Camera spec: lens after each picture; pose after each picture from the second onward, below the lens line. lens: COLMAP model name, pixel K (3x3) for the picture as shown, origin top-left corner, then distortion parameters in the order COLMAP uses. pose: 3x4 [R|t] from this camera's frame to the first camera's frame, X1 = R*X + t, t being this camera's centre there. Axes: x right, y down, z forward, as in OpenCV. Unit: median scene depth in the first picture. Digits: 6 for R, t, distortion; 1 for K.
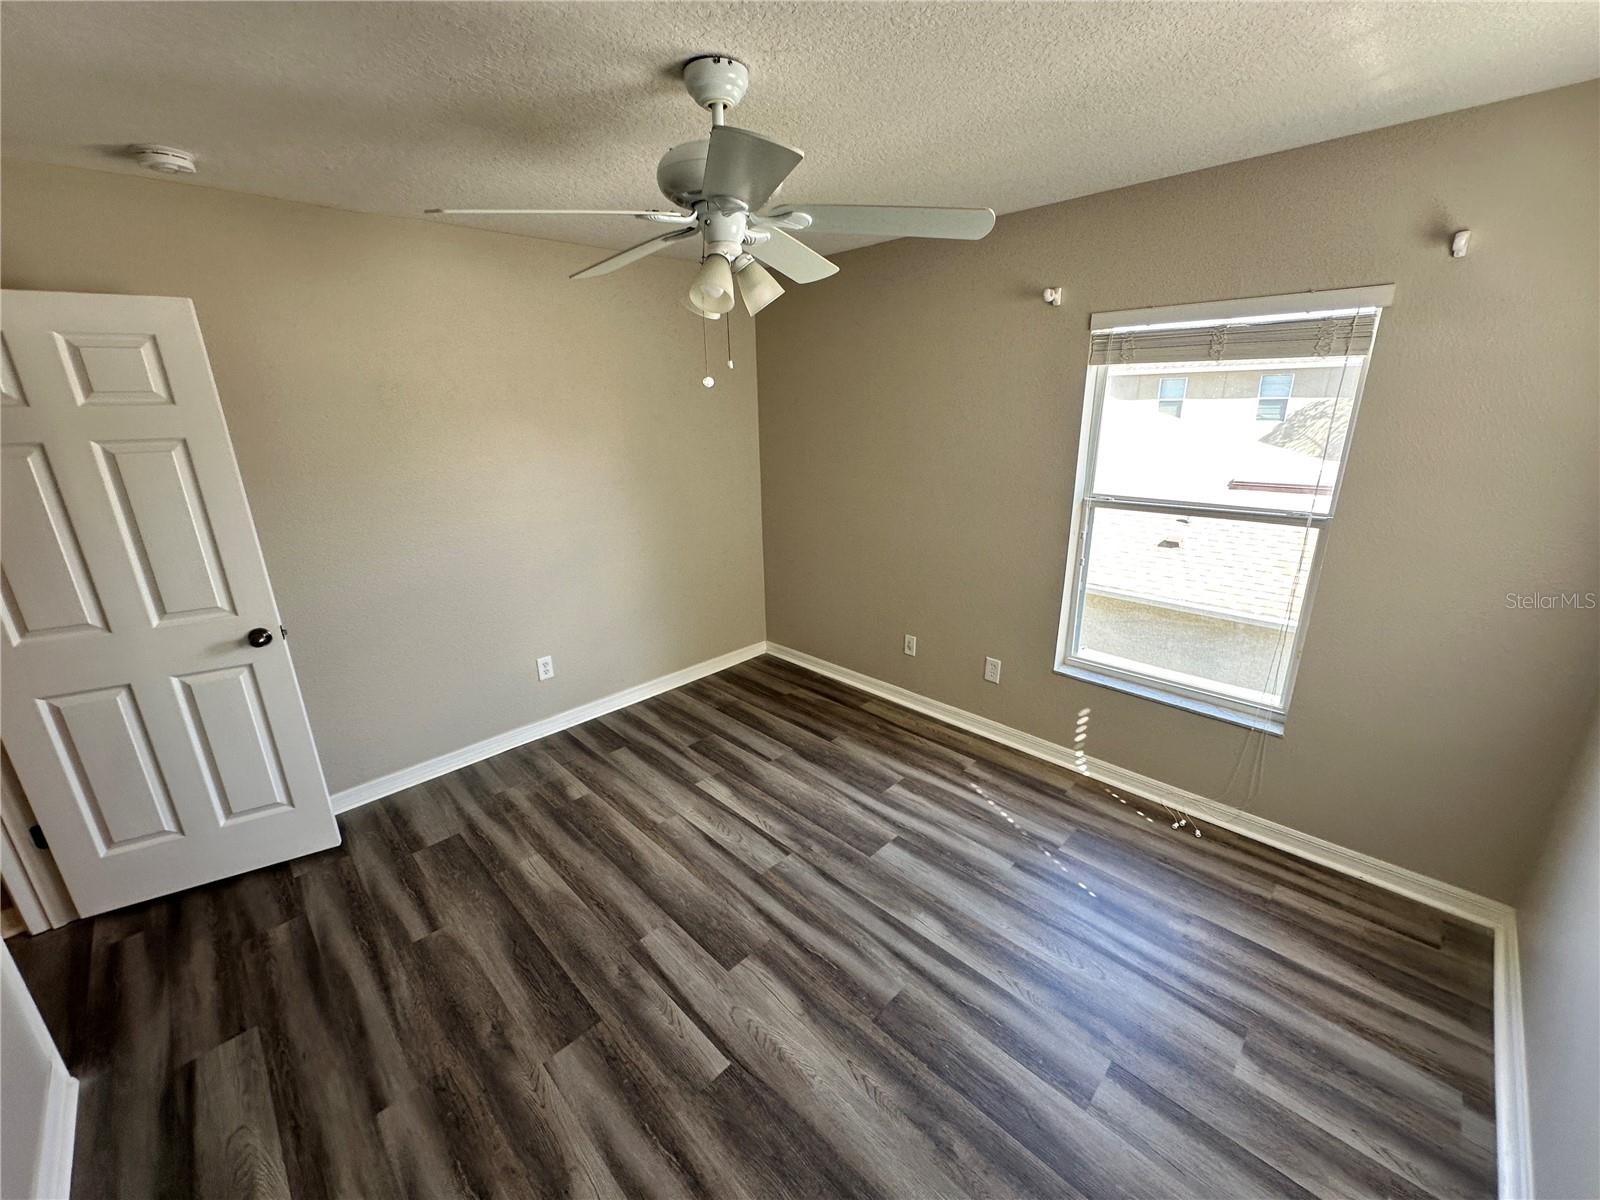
lens RADIAL K [[635.6, 0, 798.9], [0, 635.6, 601.4], [0, 0, 1]] dist [-0.001274, 0.000127]
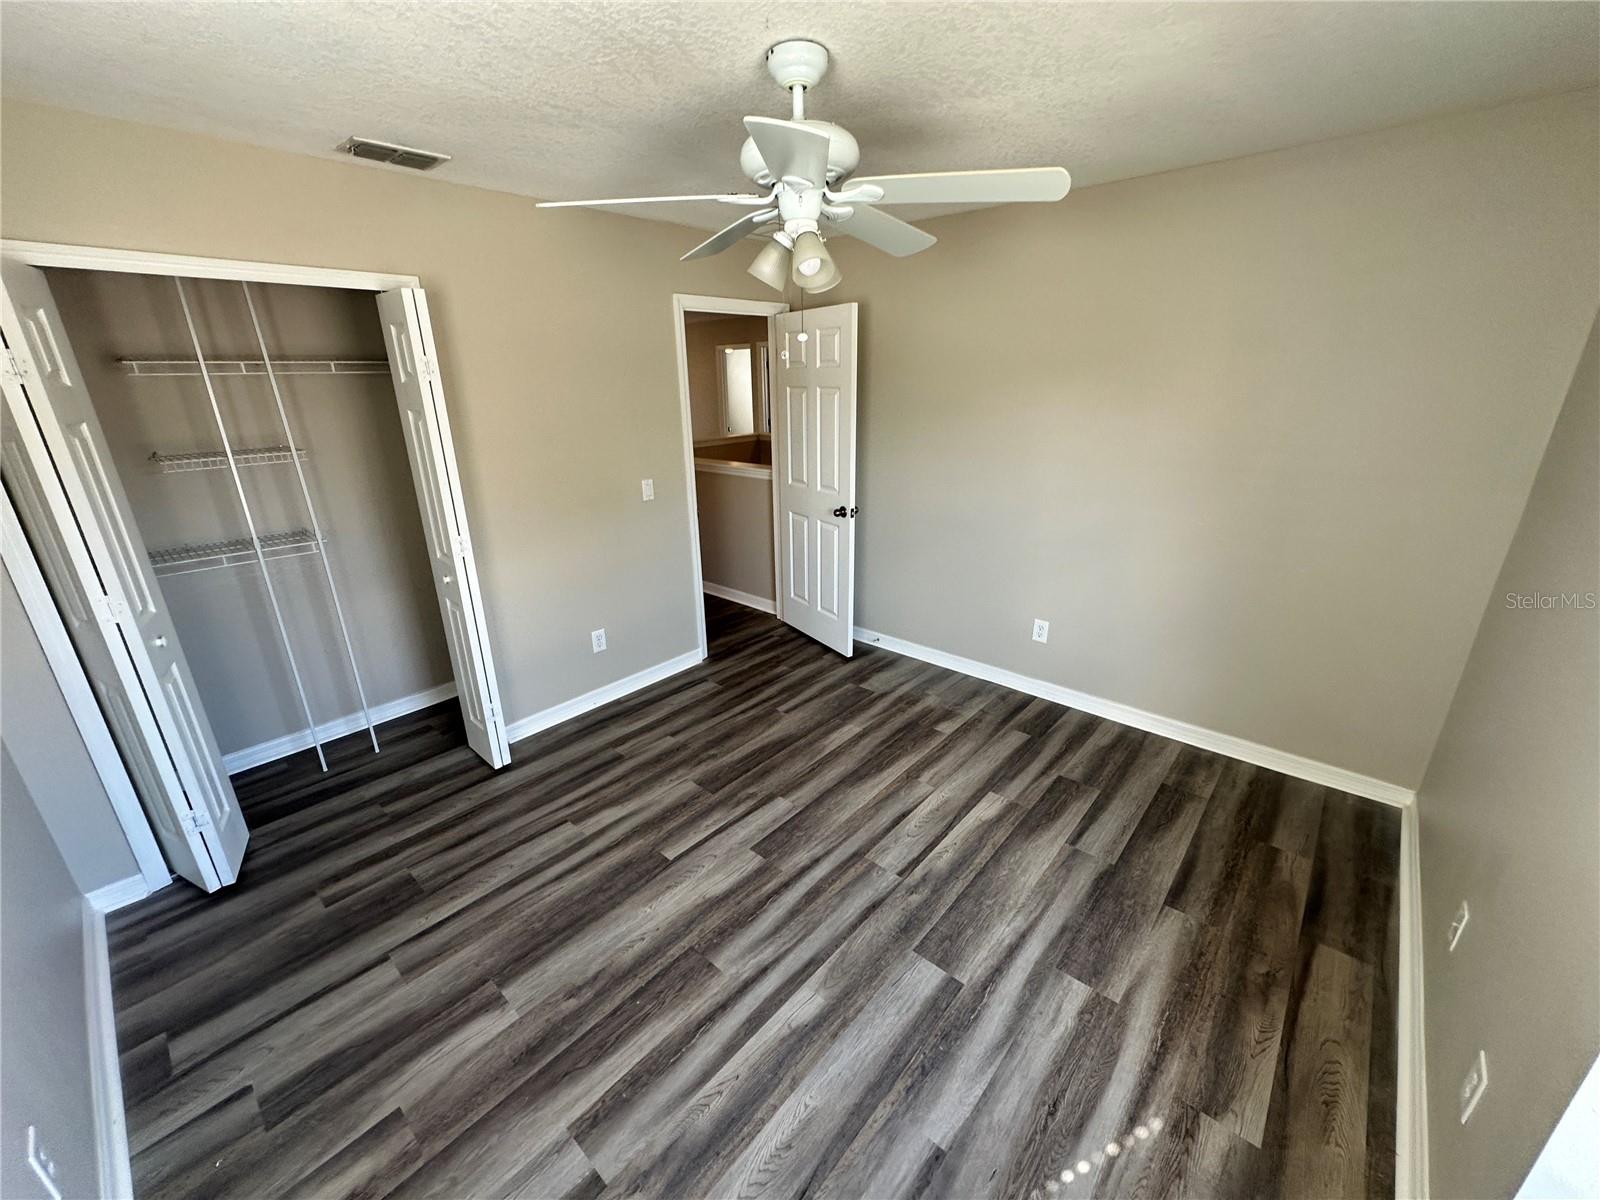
lens RADIAL K [[635.7, 0, 798.0], [0, 635.7, 601.3], [0, 0, 1]] dist [-0.003907, 0.001540]
pose [[0.069459, 0.355679, -0.932024, 0.700913], [-0.290921, 0.900891, 0.322117, -0.212830], [0.954222, 0.248771, 0.166050, 0.629443]]
